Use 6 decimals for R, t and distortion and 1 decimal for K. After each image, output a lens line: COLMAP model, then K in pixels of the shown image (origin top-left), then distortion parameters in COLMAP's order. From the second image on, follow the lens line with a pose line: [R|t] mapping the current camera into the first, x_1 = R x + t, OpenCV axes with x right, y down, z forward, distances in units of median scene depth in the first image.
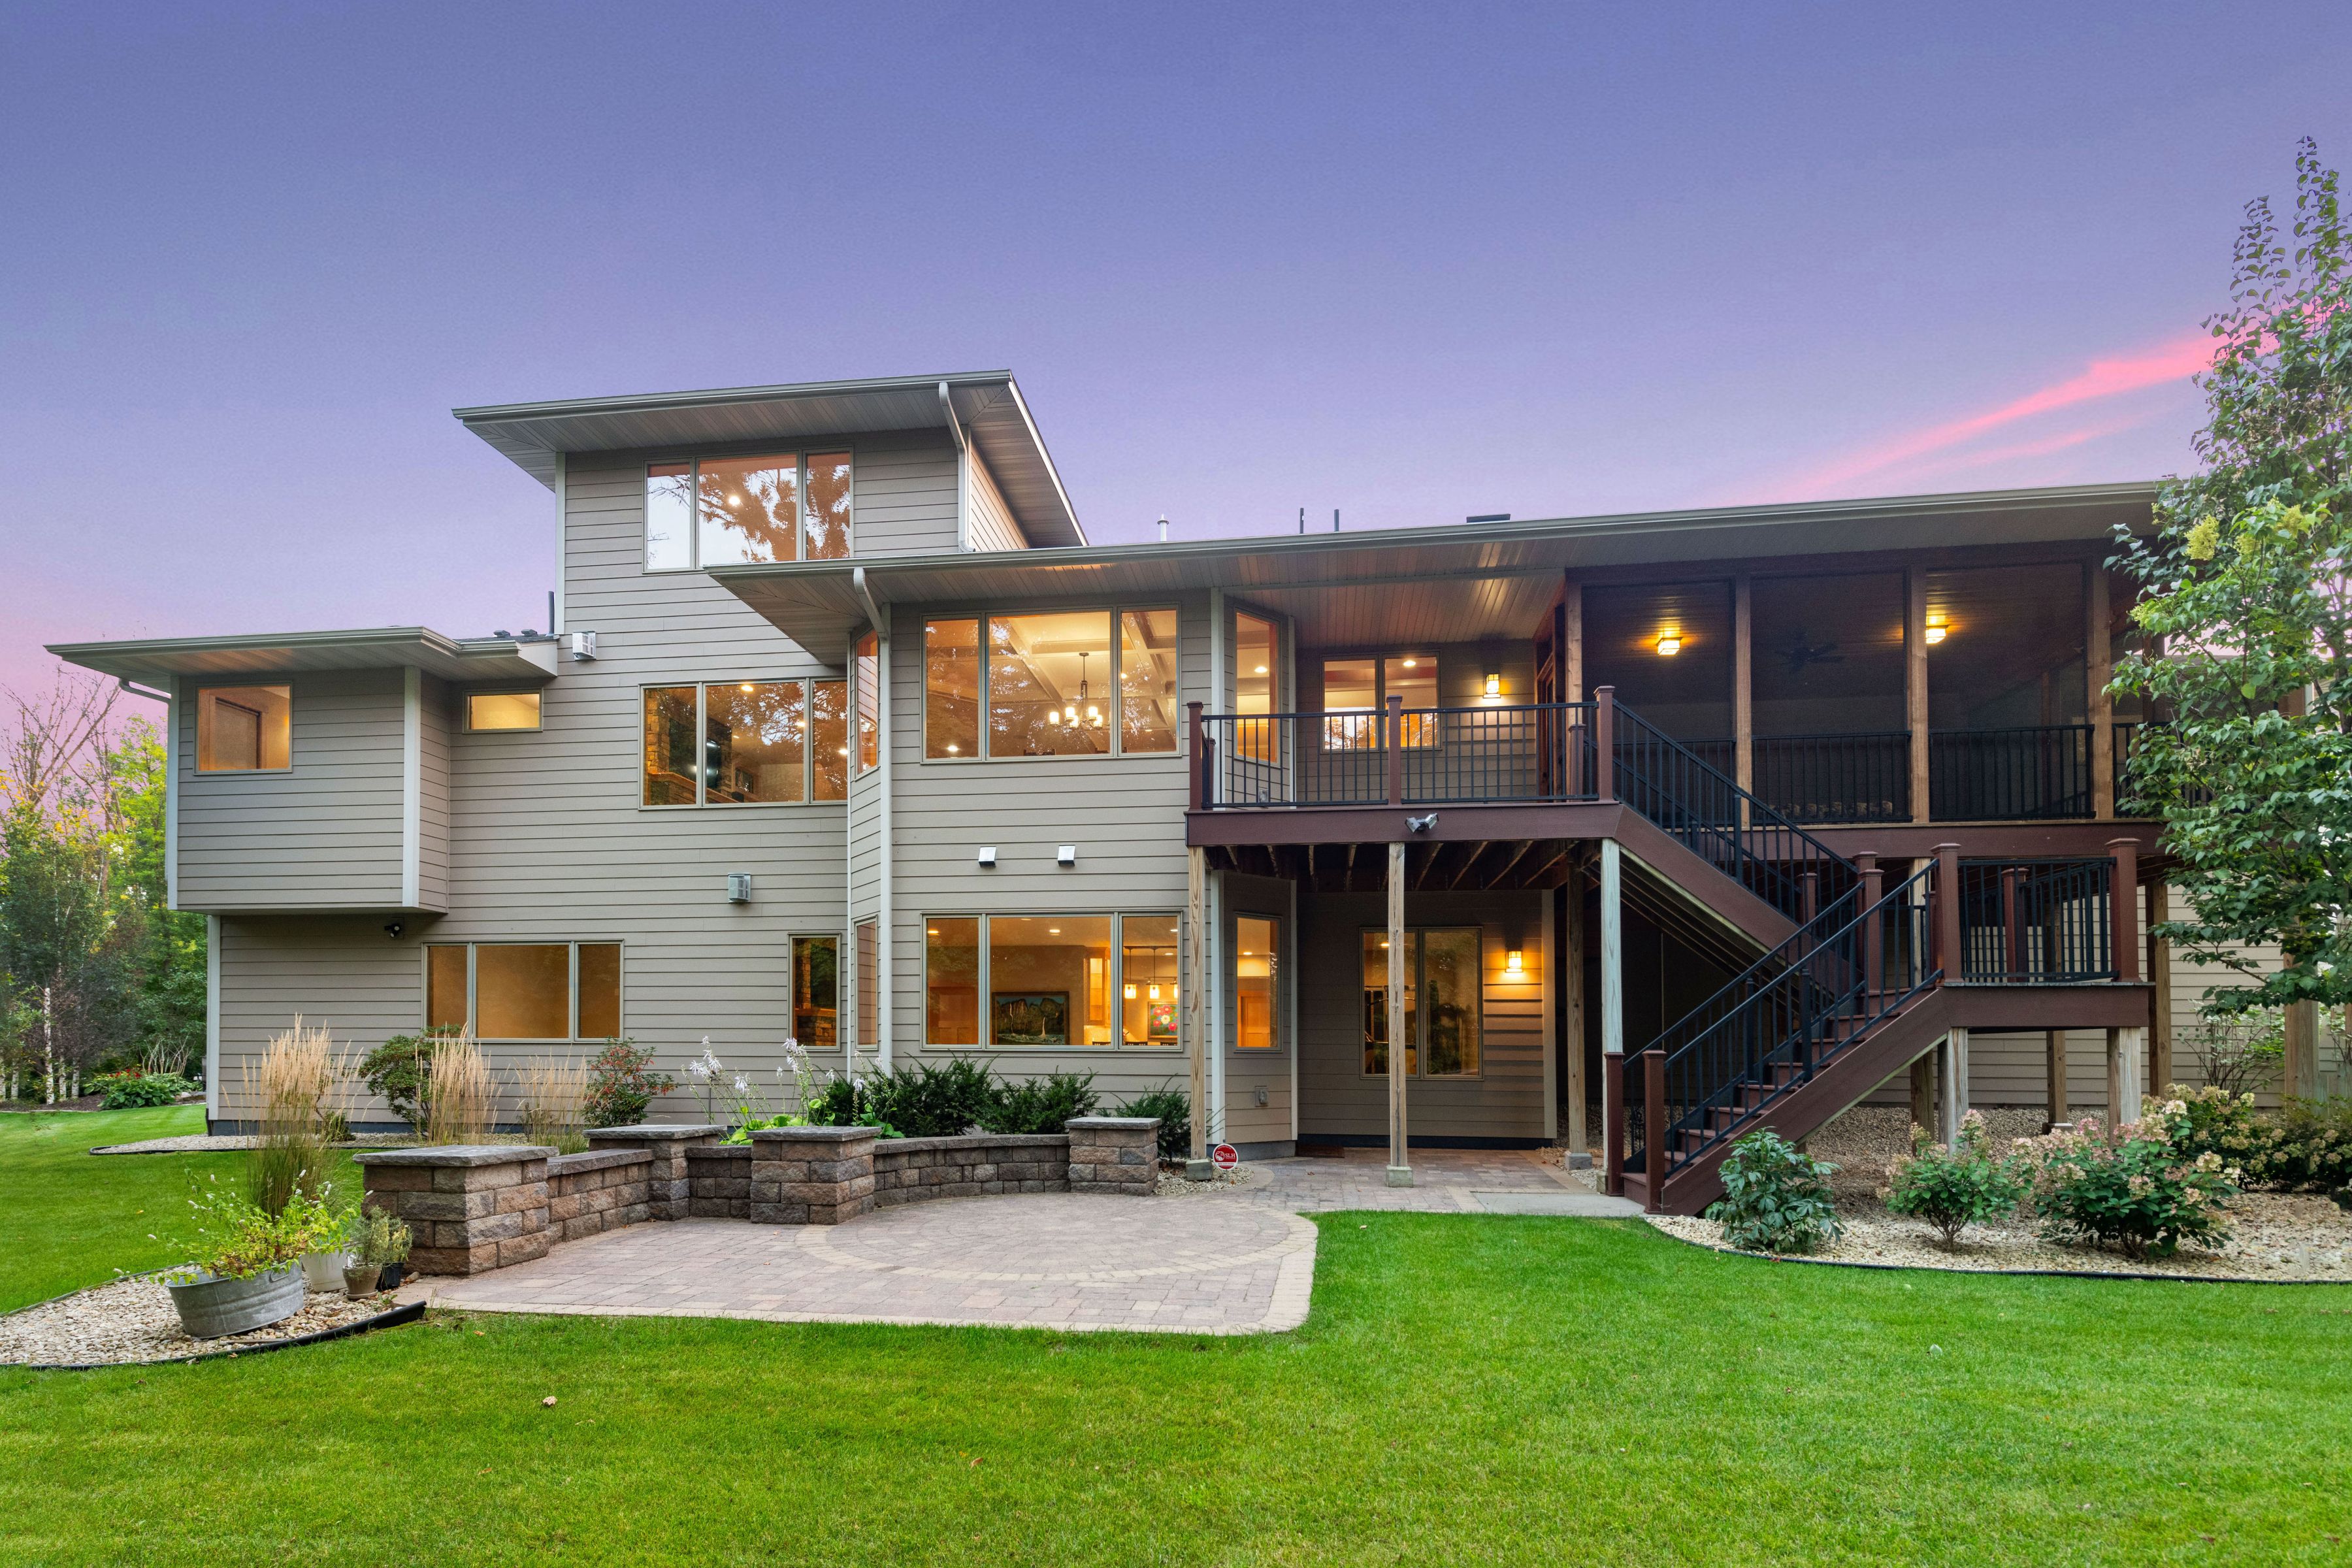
lens RADIAL K [[1180.6, 0, 1168.8], [0, 1180.6, 1021.1], [0, 0, 1]] dist [0.002115, -0.000988]
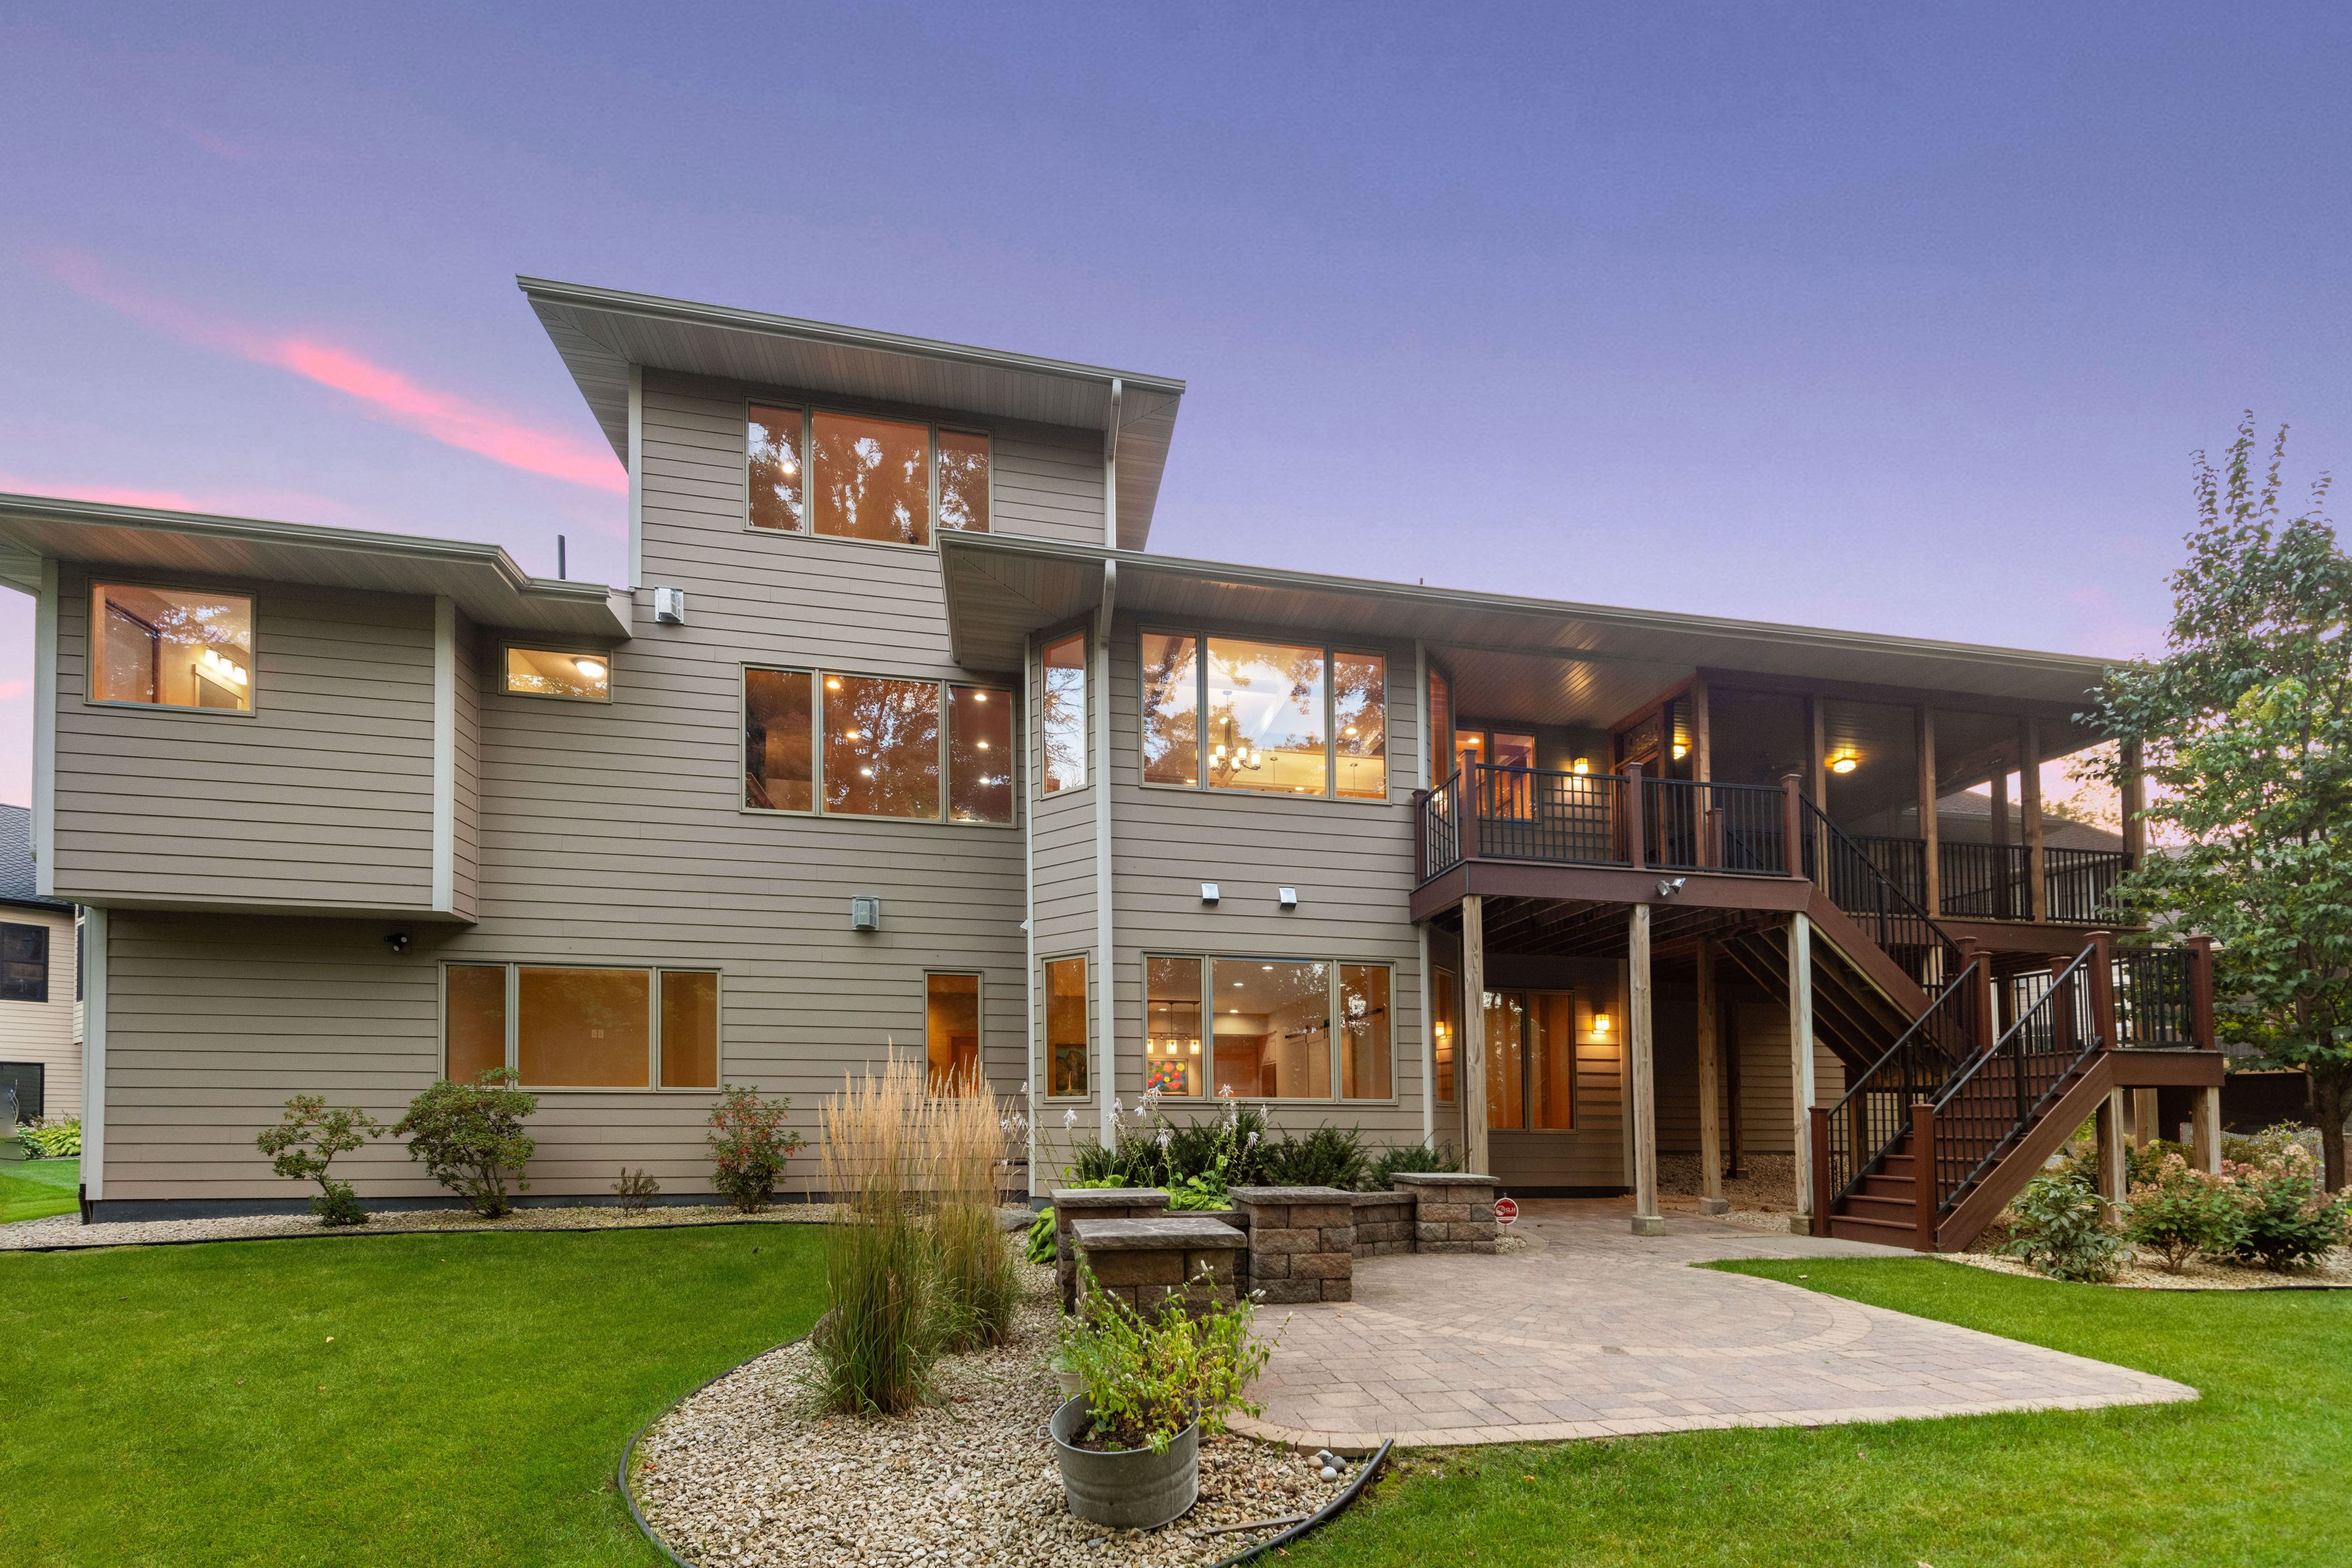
lens RADIAL K [[1099.0, 0, 1135.9], [0, 1099.0, 1071.1], [0, 0, 1]] dist [0.000799, 0.000558]
pose [[0.946061, 0.013507, 0.323707, -0.440965], [-0.009239, 0.999849, -0.014719, 0.011680], [-0.323857, 0.010934, 0.946043, 0.186296]]
